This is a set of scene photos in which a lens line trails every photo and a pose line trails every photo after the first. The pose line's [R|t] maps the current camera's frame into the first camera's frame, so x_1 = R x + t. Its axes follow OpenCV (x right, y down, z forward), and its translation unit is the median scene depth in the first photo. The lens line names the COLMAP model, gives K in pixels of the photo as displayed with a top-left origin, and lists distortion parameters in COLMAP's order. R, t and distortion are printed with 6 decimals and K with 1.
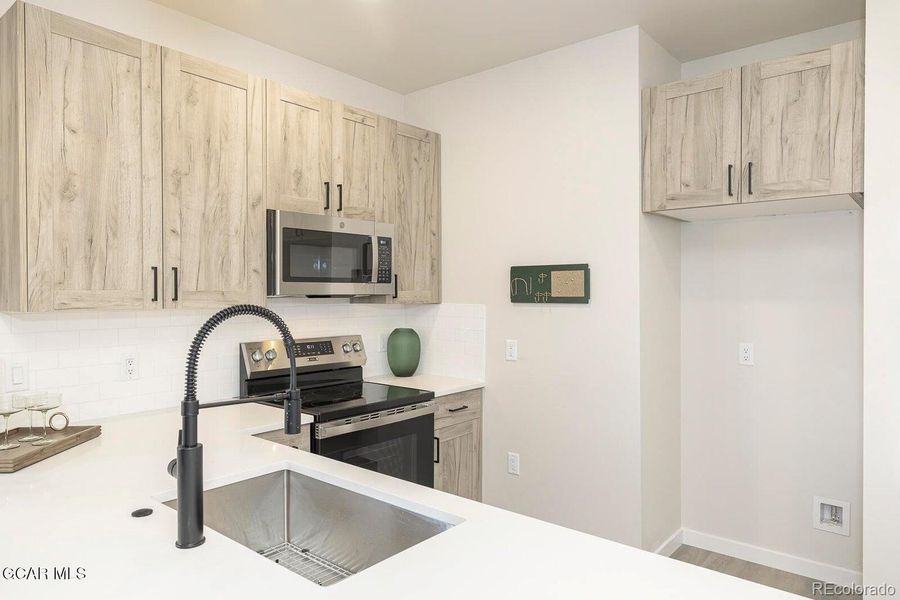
lens RADIAL K [[571.9, 0, 471.3], [0, 571.9, 292.1], [0, 0, 1]] dist [0.000488, 0.000373]
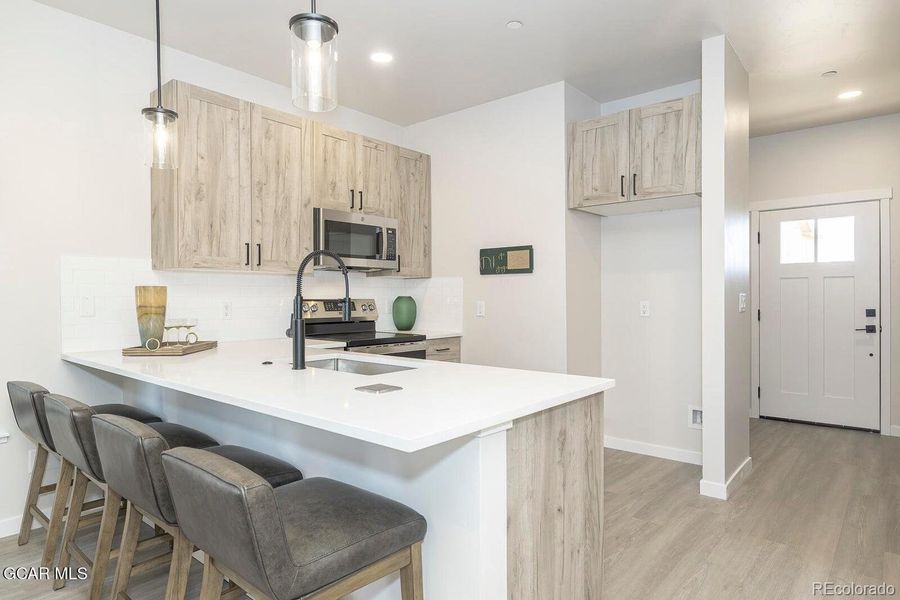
lens RADIAL K [[524.8, 0, 450.0], [0, 524.8, 300.0], [0, 0, 1]] dist [0.002997, -0.001815]
pose [[0.999643, -0.001178, -0.026710, 0.034335], [0.001374, 0.999972, 0.007305, 0.083264], [0.026701, -0.007339, 0.999617, -0.349589]]
